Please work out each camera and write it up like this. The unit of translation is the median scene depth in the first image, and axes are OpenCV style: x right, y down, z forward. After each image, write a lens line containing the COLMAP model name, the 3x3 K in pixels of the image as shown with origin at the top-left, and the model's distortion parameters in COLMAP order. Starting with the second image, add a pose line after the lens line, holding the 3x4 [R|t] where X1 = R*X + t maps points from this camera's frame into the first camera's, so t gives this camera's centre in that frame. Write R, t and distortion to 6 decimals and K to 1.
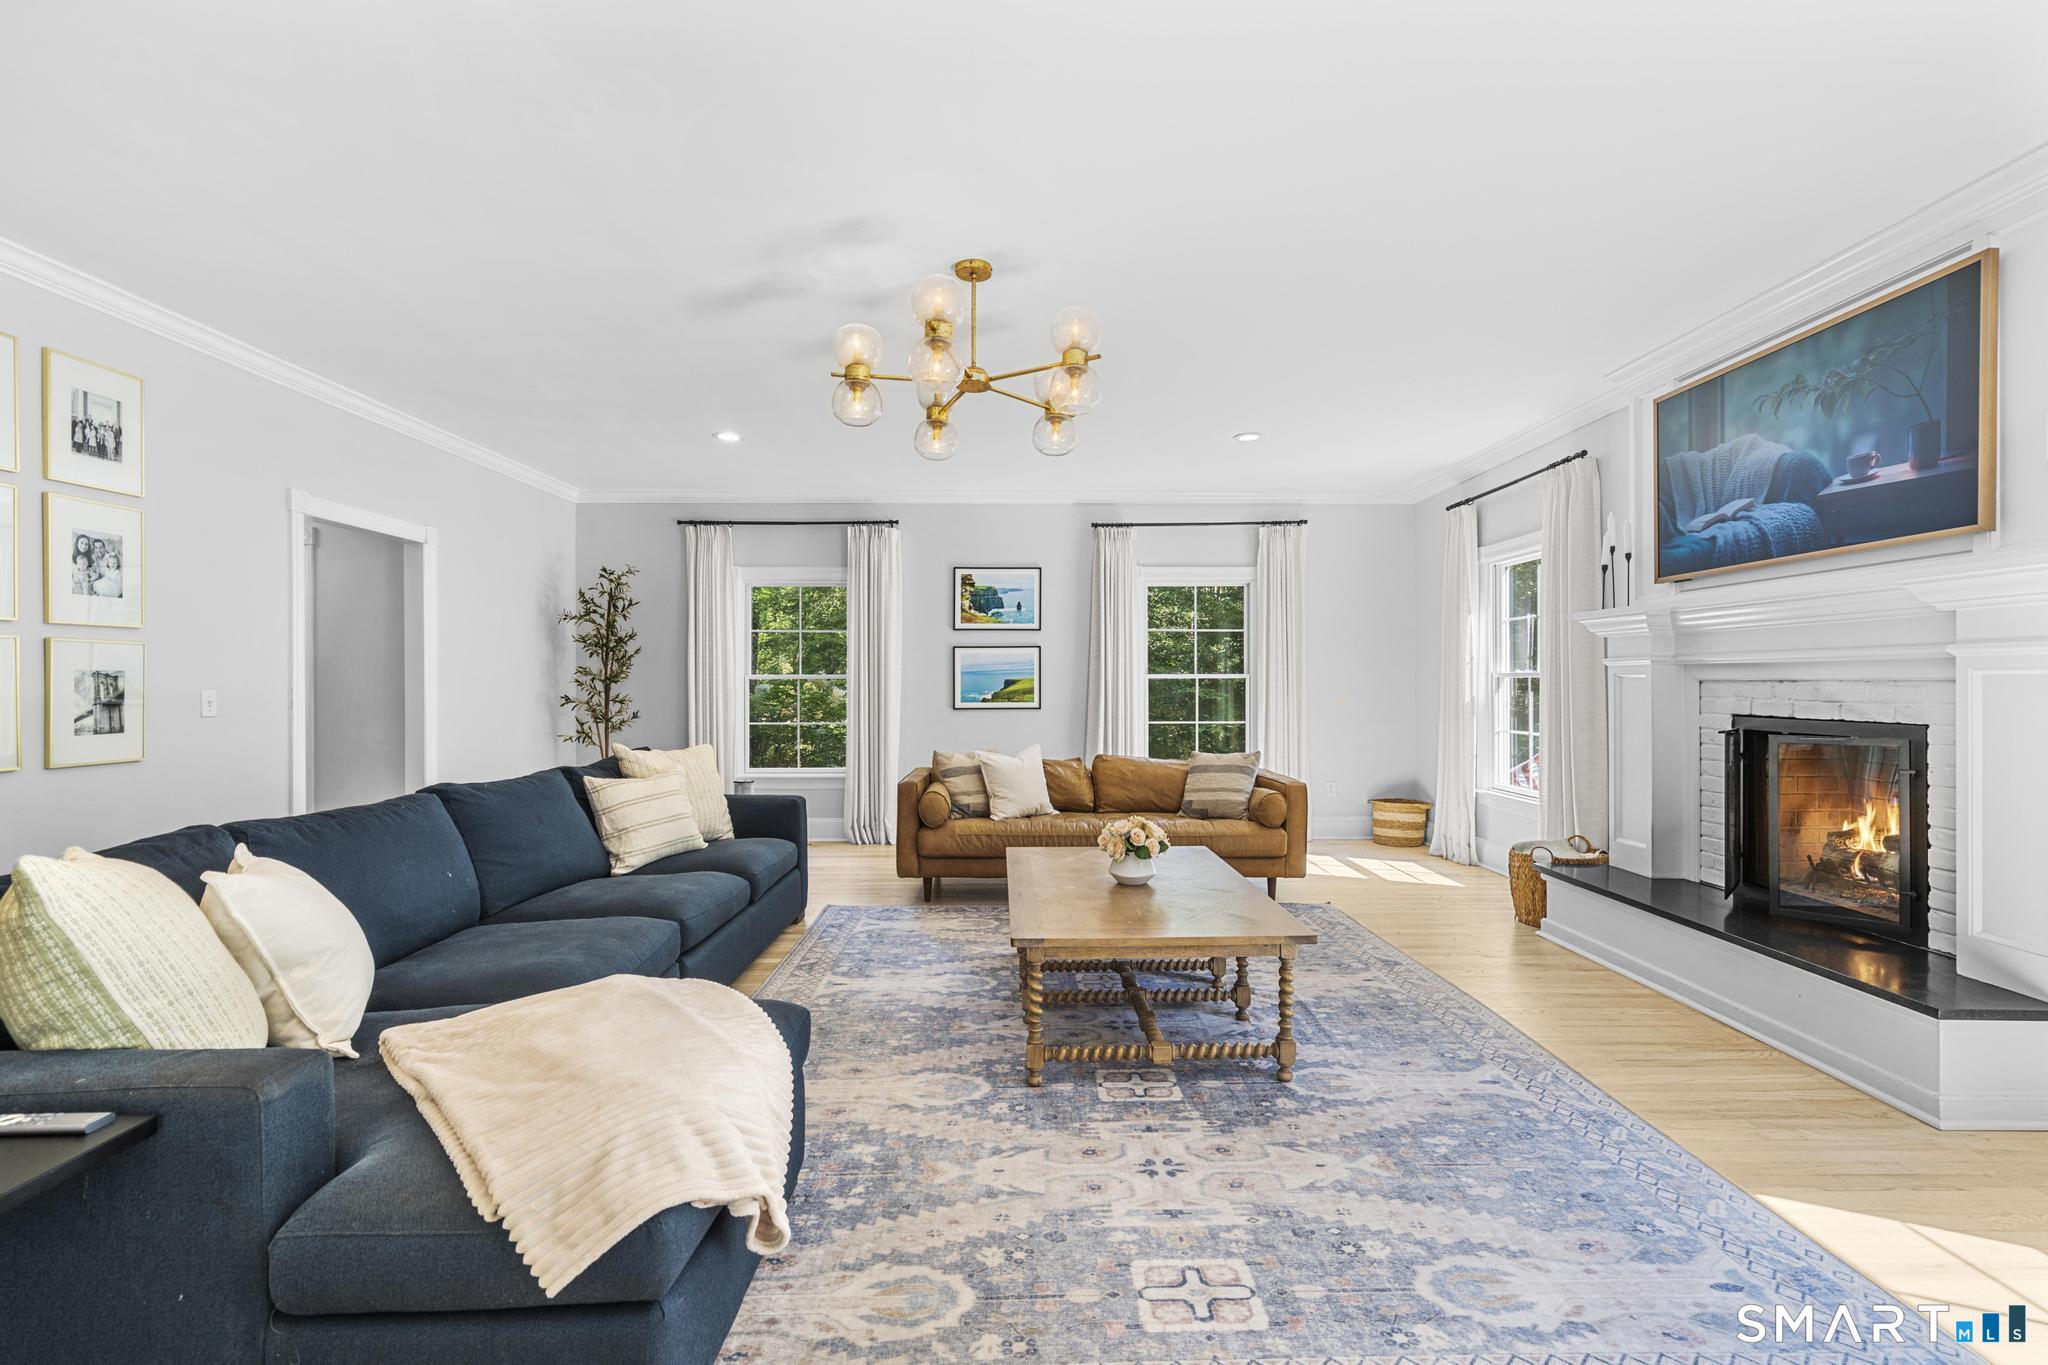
lens RADIAL K [[930.7, 0, 1028.6], [0, 930.7, 678.6], [0, 0, 1]] dist [-0.003008, 0.000437]
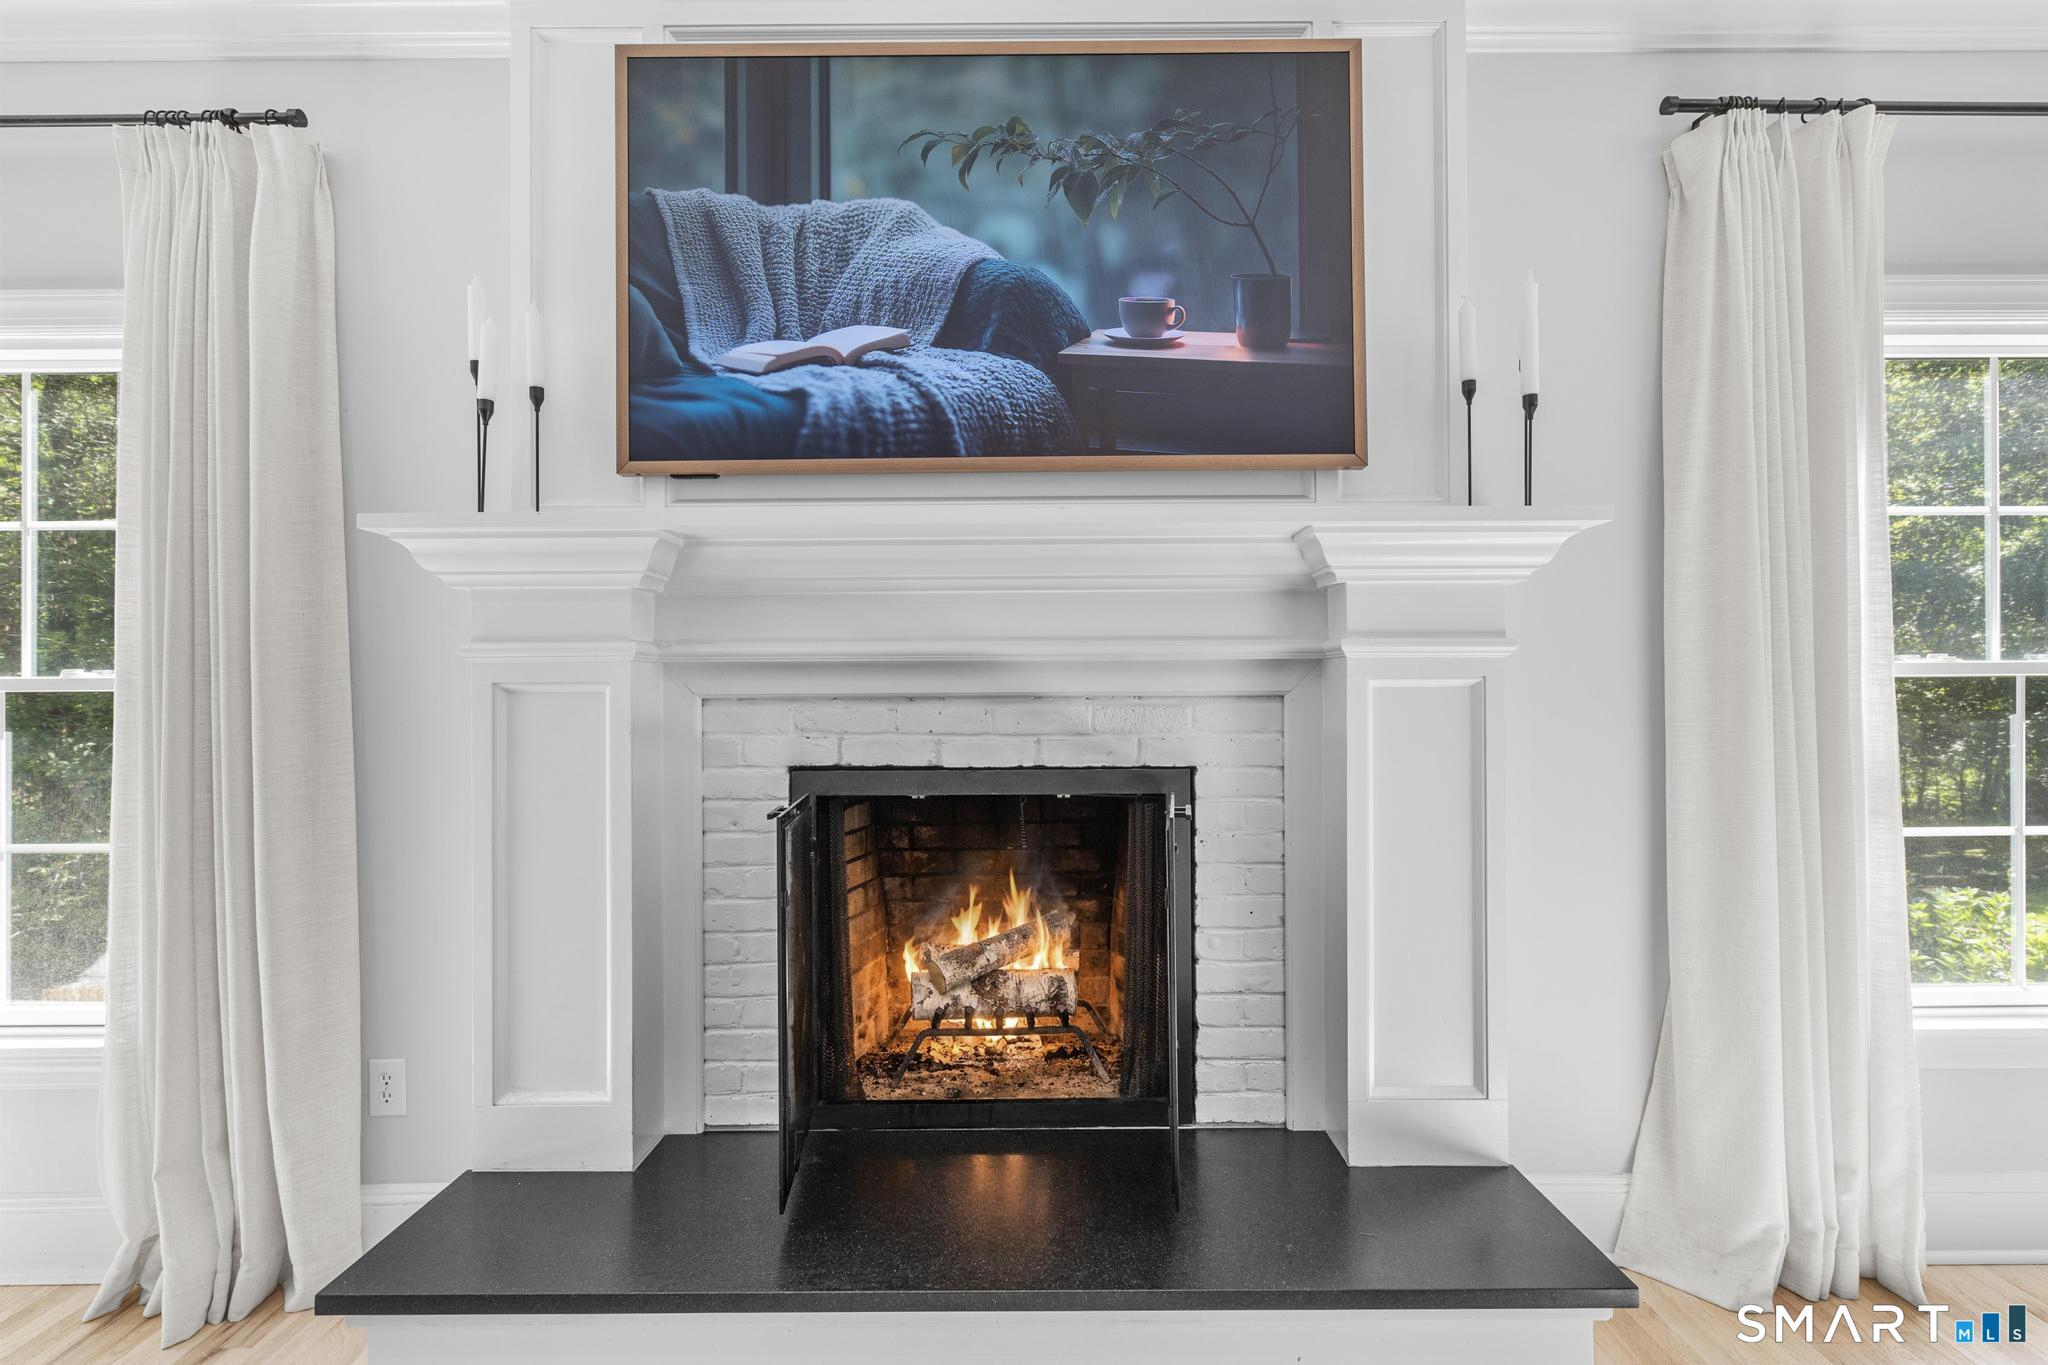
lens RADIAL K [[930.7, 0, 1033.6], [0, 930.7, 694.1], [0, 0, 1]] dist [-0.003008, 0.000437]
pose [[0.007670, 0.007480, 0.999943, 0.281838], [0.002947, 0.999968, -0.007503, 0.004241], [-0.999966, 0.003004, 0.007648, 0.919144]]
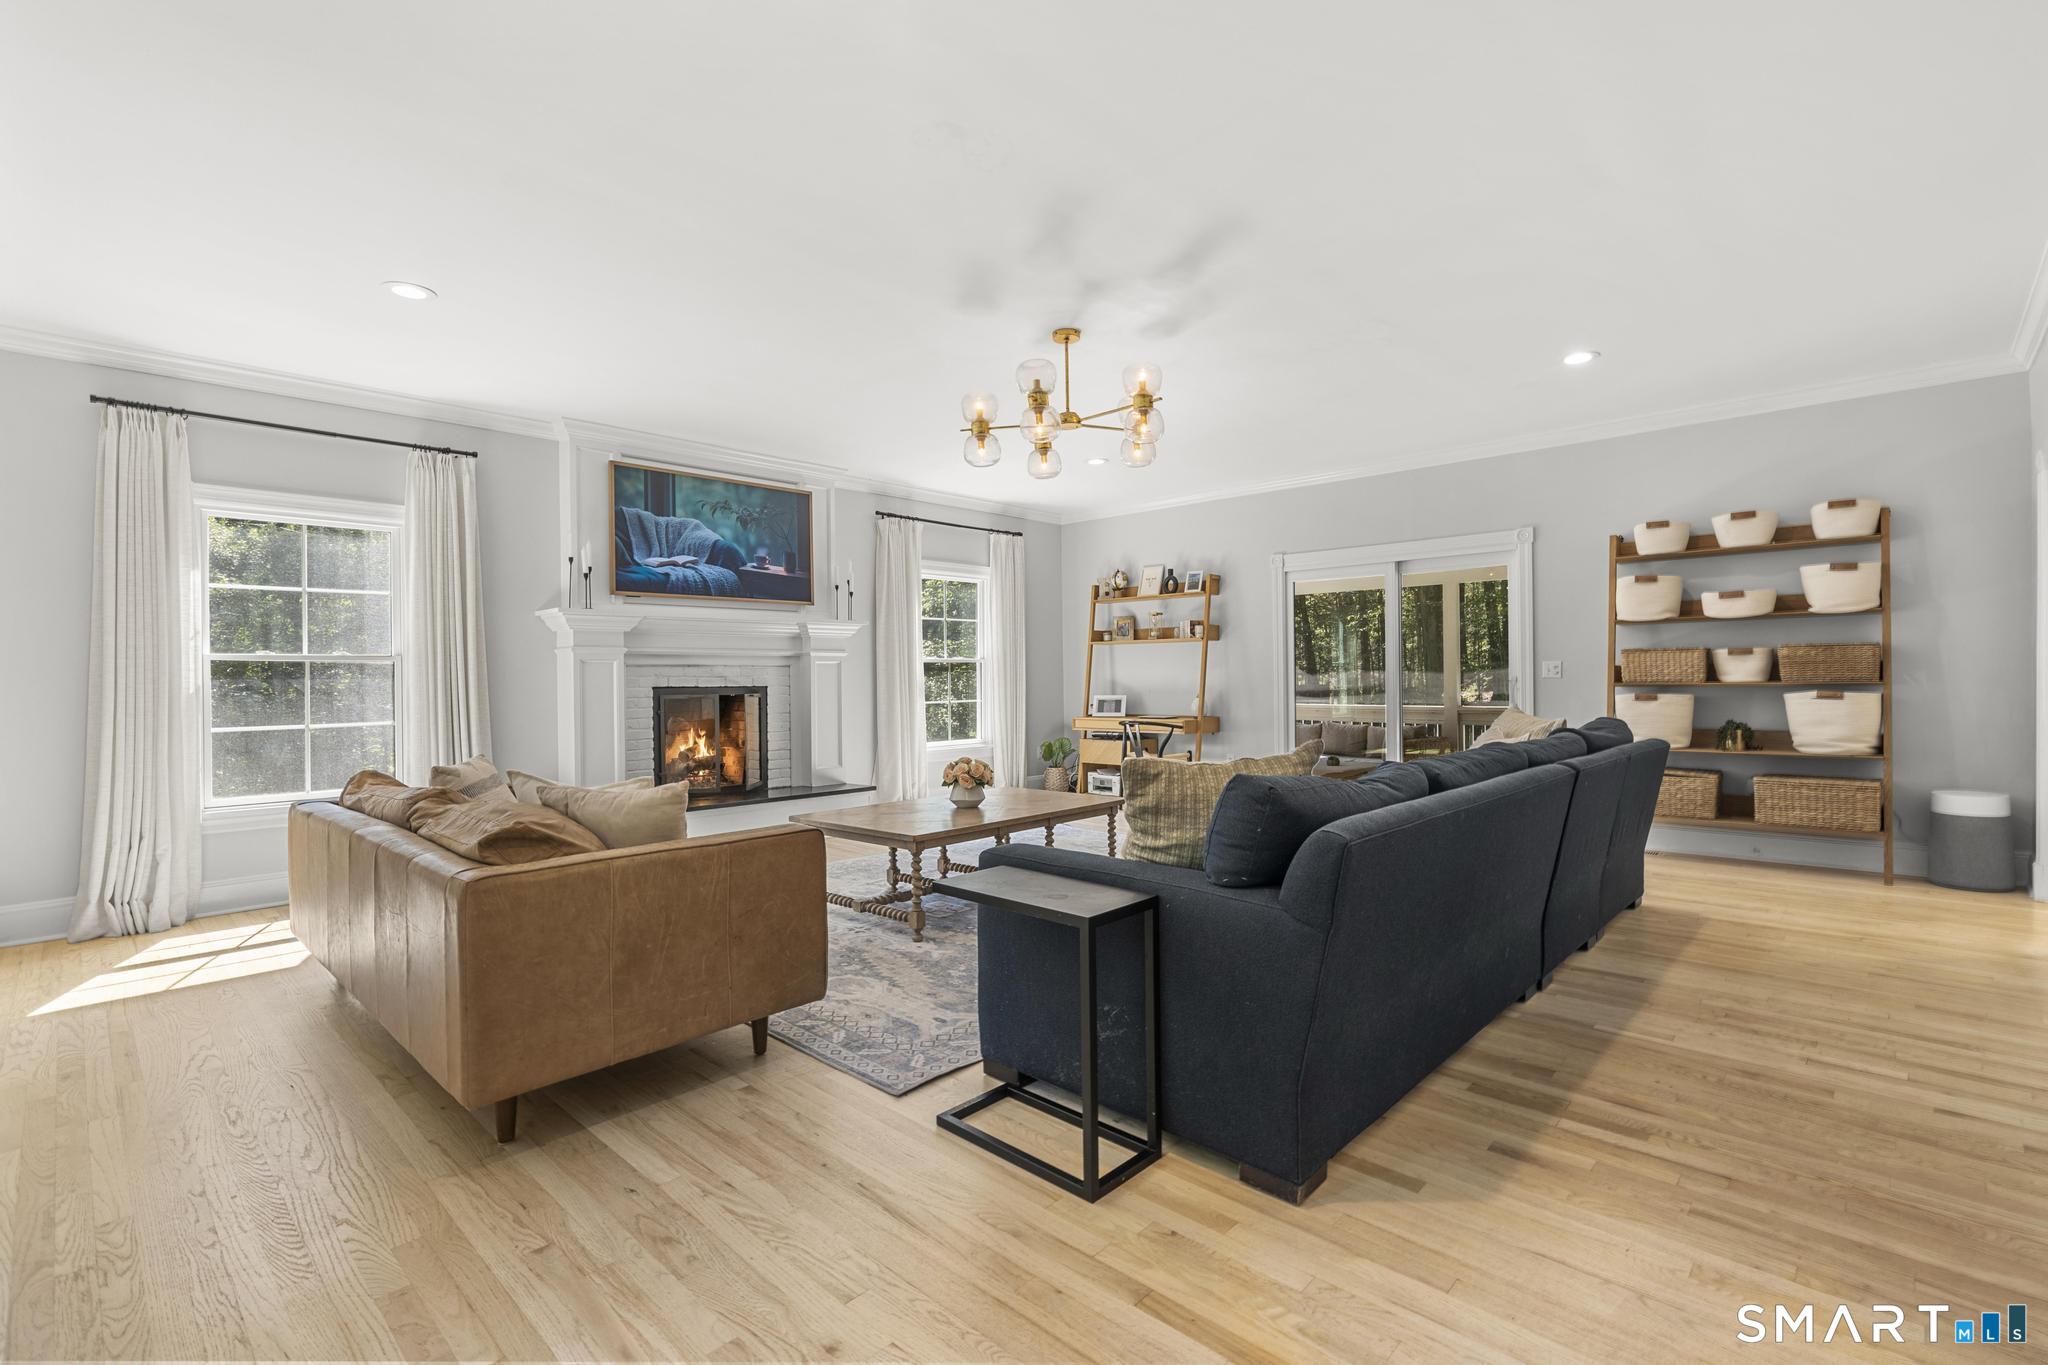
lens RADIAL K [[930.7, 0, 1036.3], [0, 930.7, 680.4], [0, 0, 1]] dist [-0.003008, 0.000437]
pose [[-0.719965, 0.005350, 0.693990, -0.838912], [0.007901, 0.999969, 0.000487, 0.033775], [-0.693965, 0.005834, -0.719985, 1.778522]]
